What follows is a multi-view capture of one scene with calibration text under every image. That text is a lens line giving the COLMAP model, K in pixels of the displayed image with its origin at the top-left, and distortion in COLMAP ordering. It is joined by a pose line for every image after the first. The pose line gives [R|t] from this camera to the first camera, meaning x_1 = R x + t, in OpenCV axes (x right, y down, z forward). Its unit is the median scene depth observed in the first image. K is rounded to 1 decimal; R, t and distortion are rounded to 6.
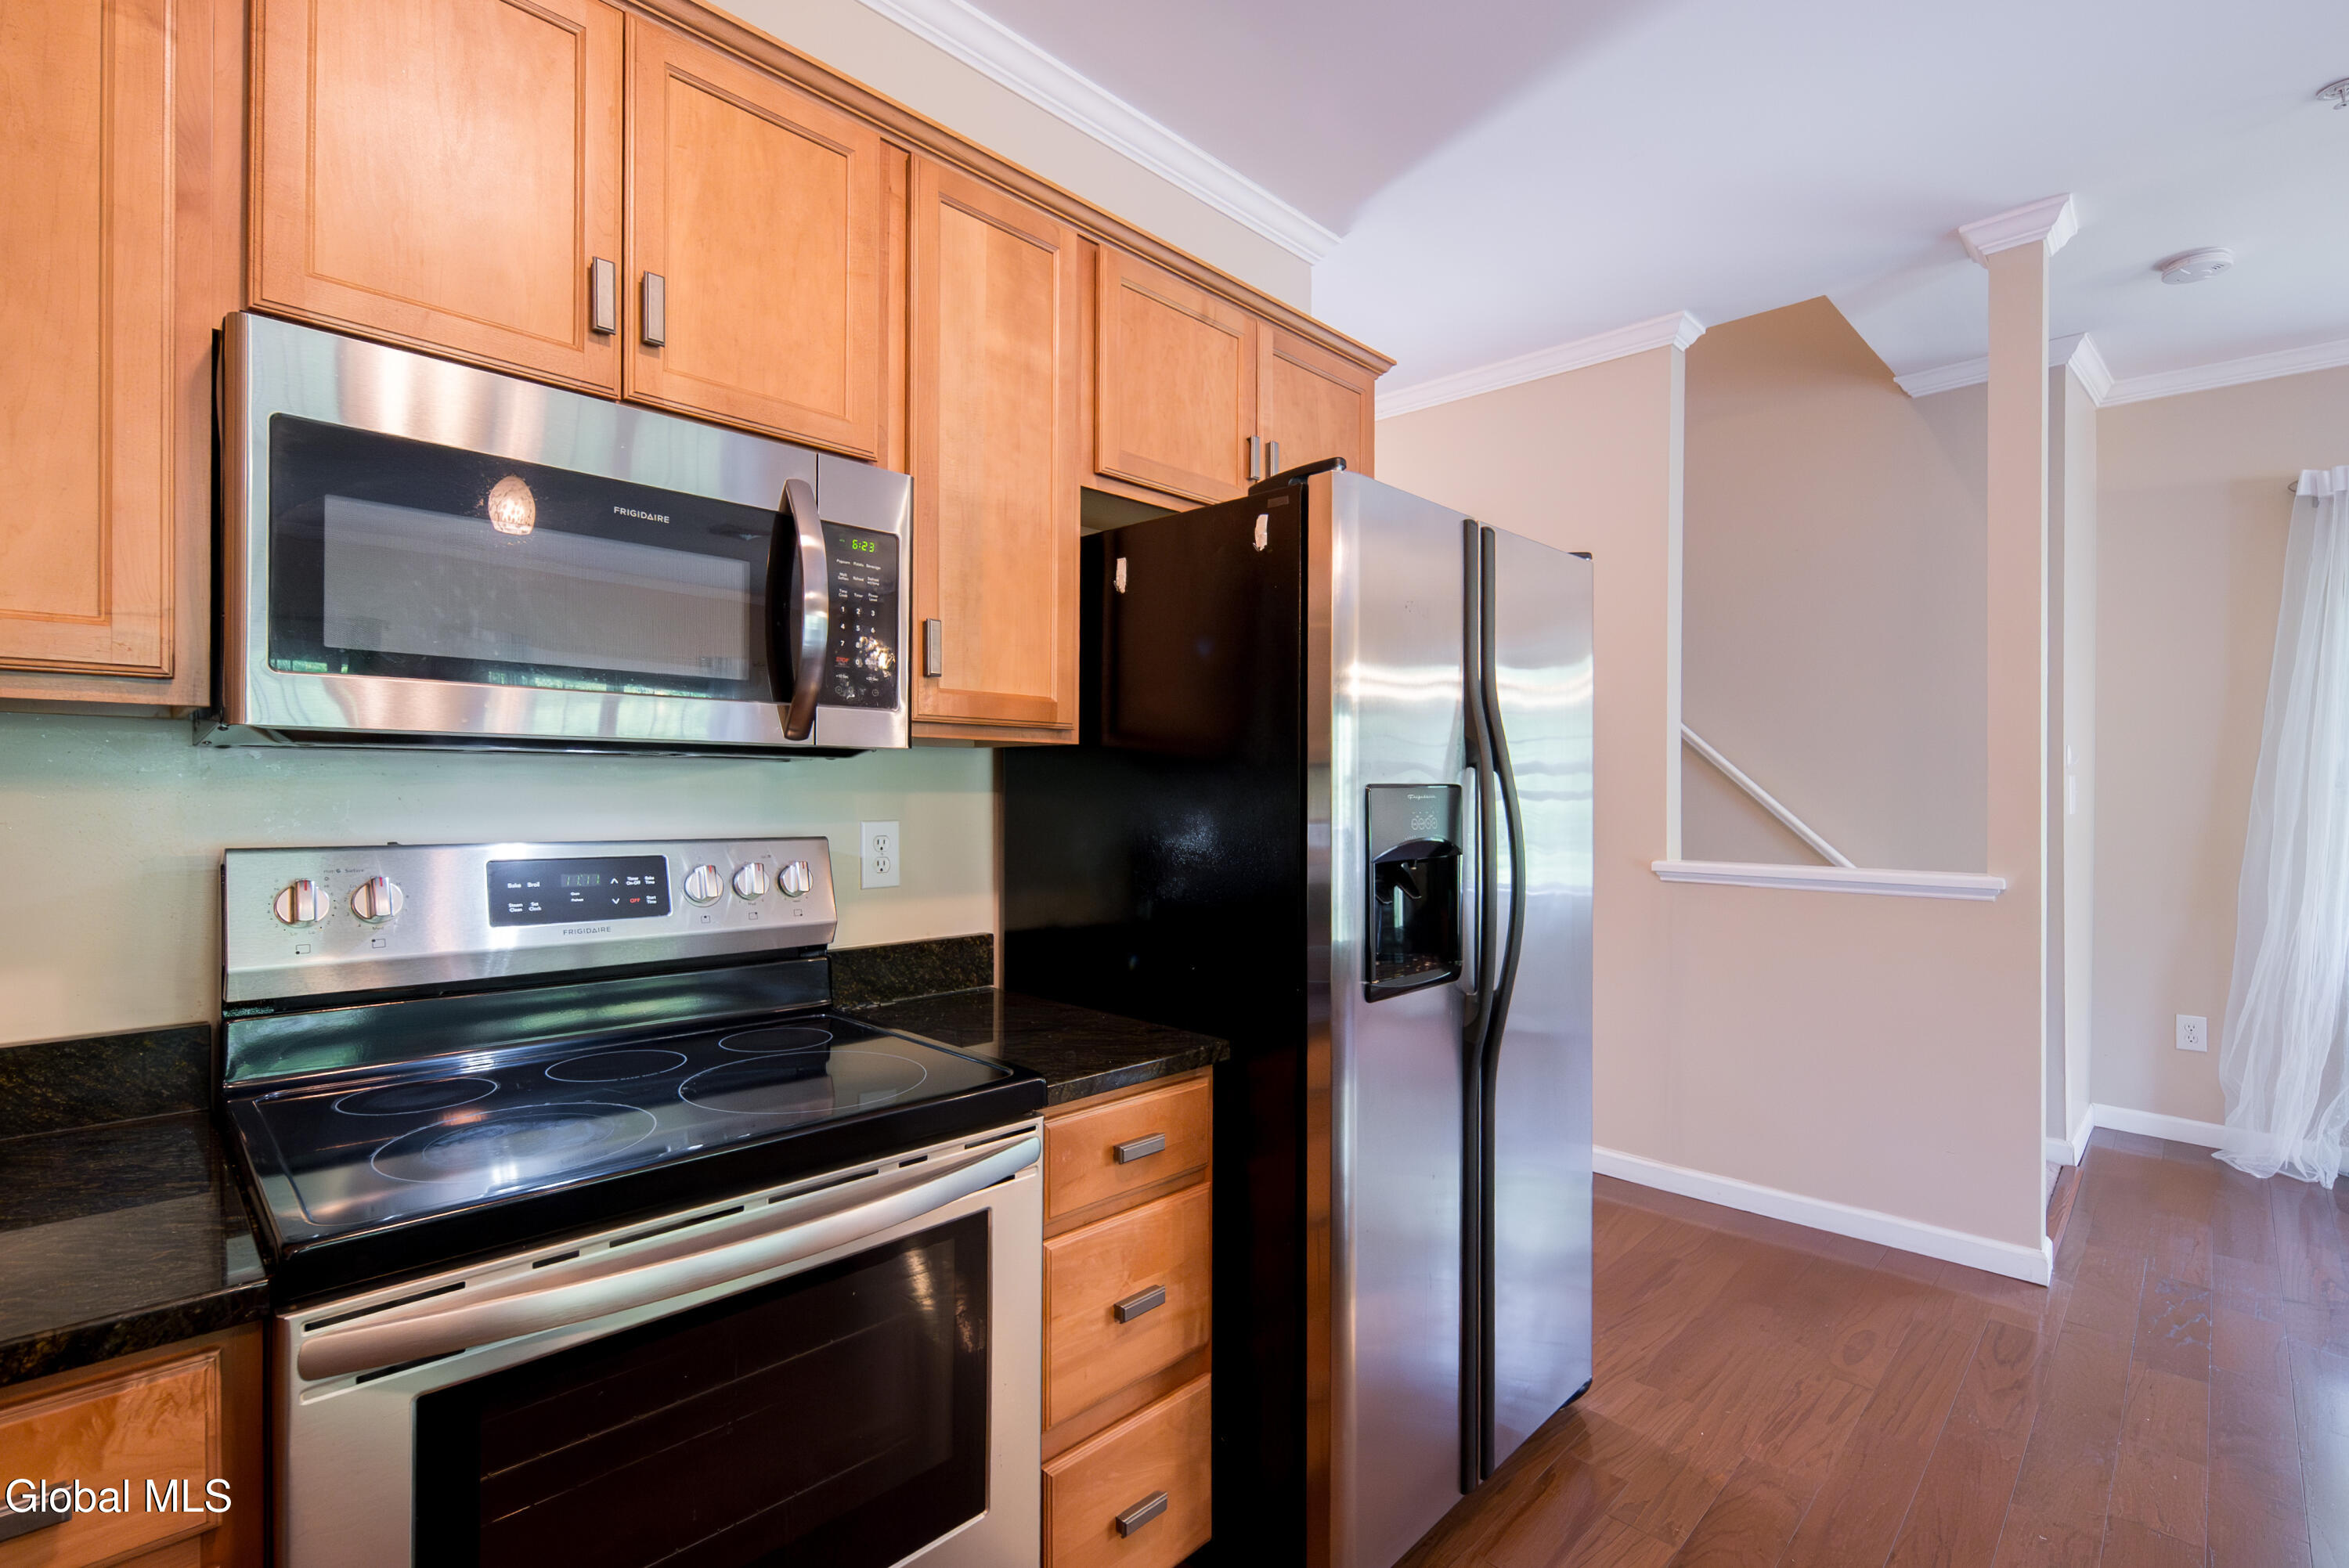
lens RADIAL K [[1071.9, 0, 1173.0], [0, 1071.9, 792.2], [0, 0, 1]] dist [-0.000270, -0.000402]
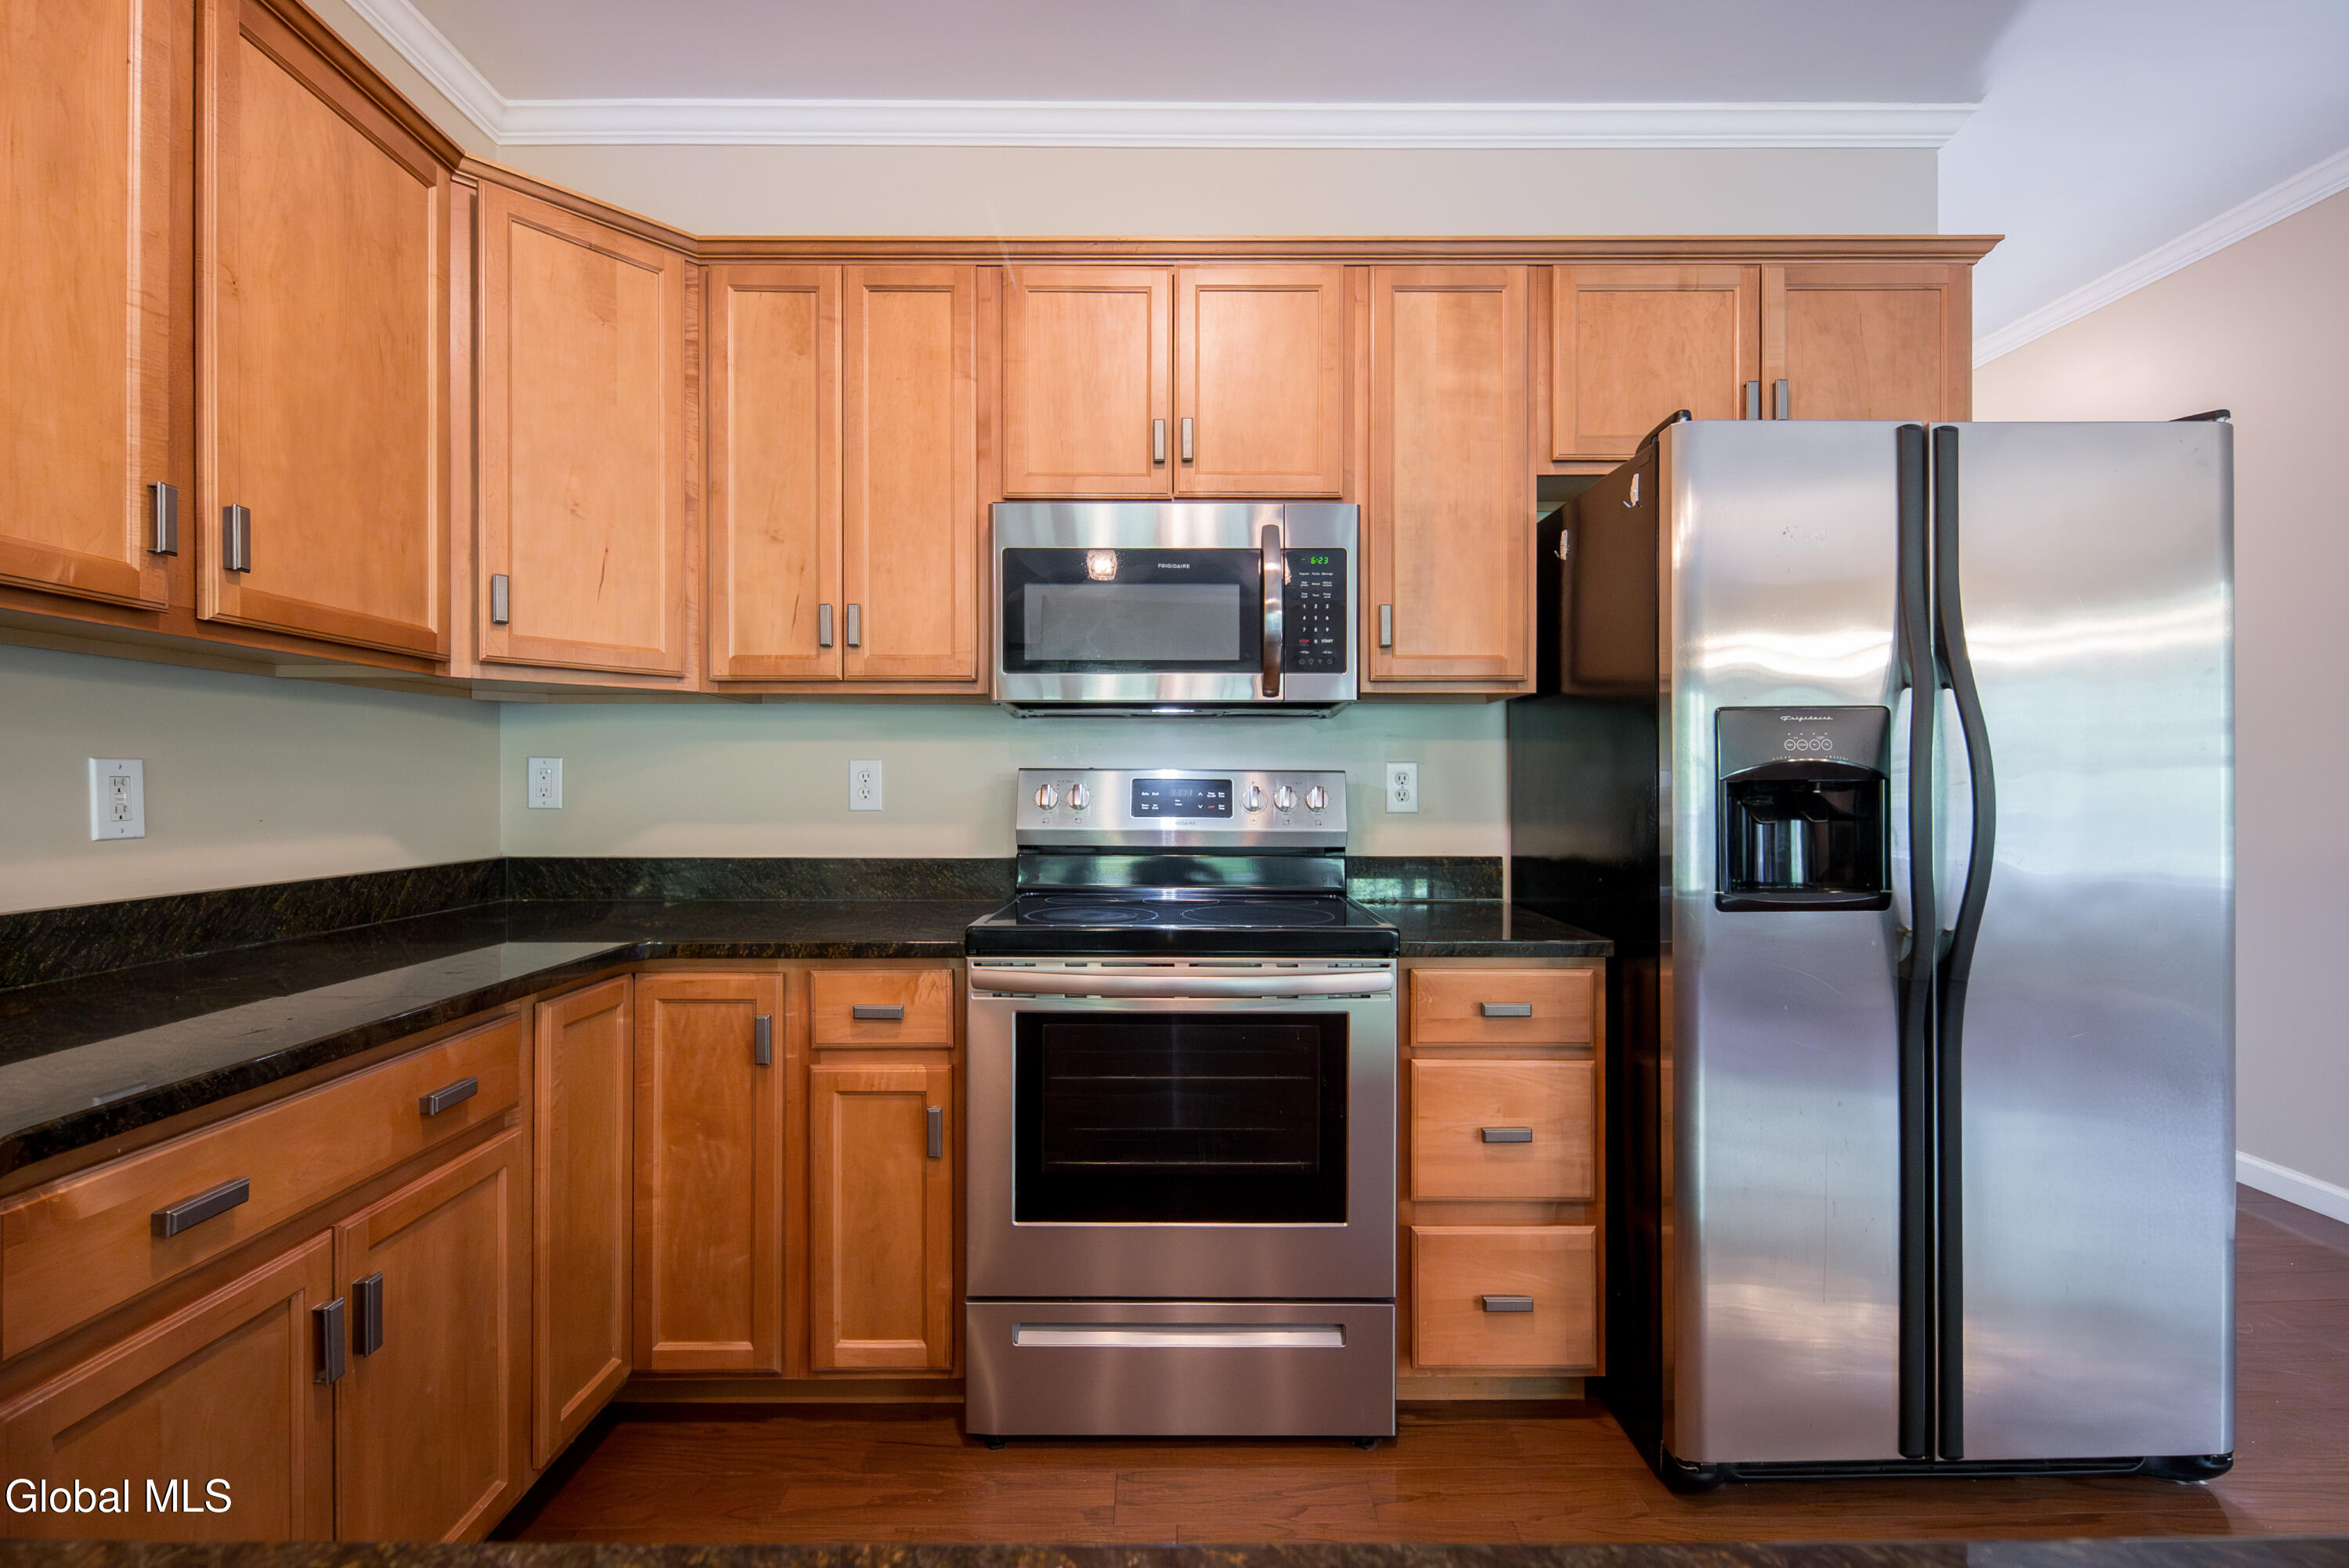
lens RADIAL K [[1050.9, 0, 1167.3], [0, 1050.9, 781.3], [0, 0, 1]] dist [-0.001461, -0.000414]
pose [[0.700845, -0.006862, -0.713281, 0.550773], [0.003681, 0.999975, -0.006003, 0.071605], [0.713304, 0.001582, 0.700853, -0.129361]]
